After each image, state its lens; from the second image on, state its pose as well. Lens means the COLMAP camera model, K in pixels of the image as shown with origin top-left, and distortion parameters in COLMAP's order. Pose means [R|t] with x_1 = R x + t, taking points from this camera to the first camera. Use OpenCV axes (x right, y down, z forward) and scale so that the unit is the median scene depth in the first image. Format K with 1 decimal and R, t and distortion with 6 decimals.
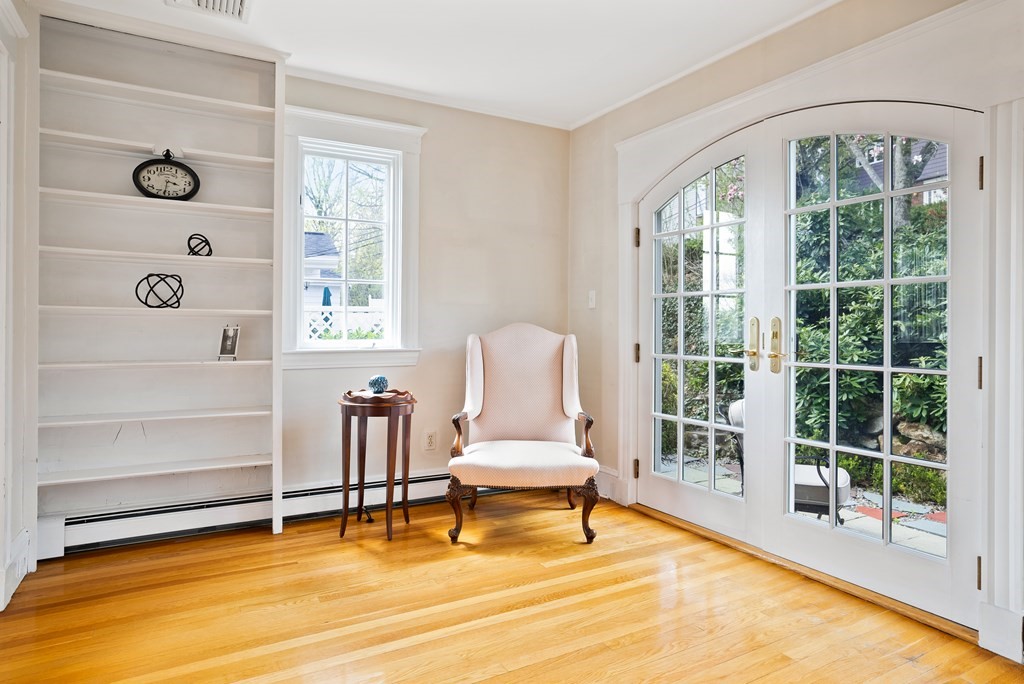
lens RADIAL K [[612.2, 0, 514.7], [0, 612.2, 332.7], [0, 0, 1]] dist [-0.038553, 0.038586]
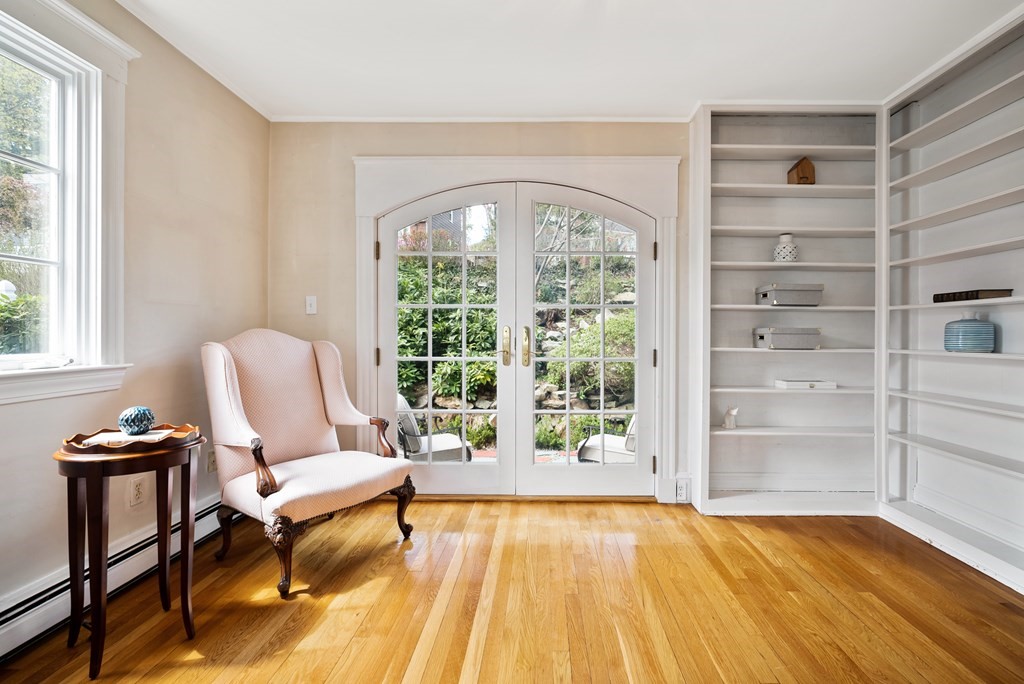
lens RADIAL K [[486.5, 0, 540.1], [0, 486.5, 339.5], [0, 0, 1]] dist [-0.000592, 0.000152]
pose [[0.499910, -0.014613, 0.865954, -0.482986], [0.000921, 0.999866, 0.016341, -0.013695], [-0.866077, -0.007372, 0.499857, 0.371222]]
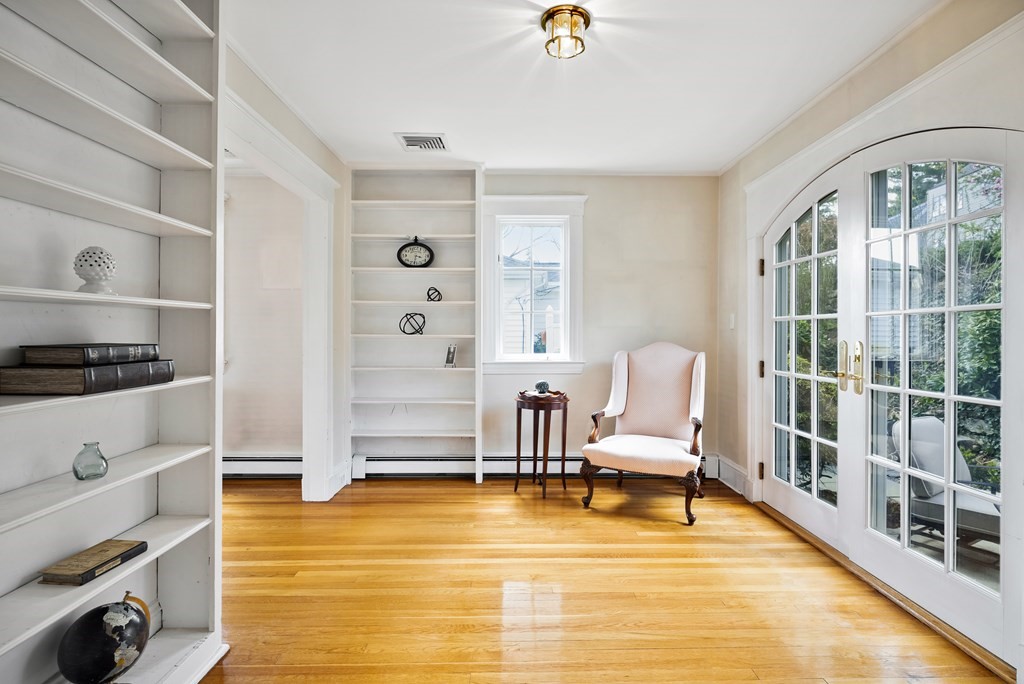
lens RADIAL K [[510.3, 0, 512.0], [0, 510.3, 342.0], [0, 0, 1]] dist [-0.000127, 0.001040]
pose [[0.874842, 0.002183, -0.484403, 0.298662], [0.000471, 0.999986, 0.005358, -0.026410], [0.484407, -0.004916, 0.874829, -0.063126]]
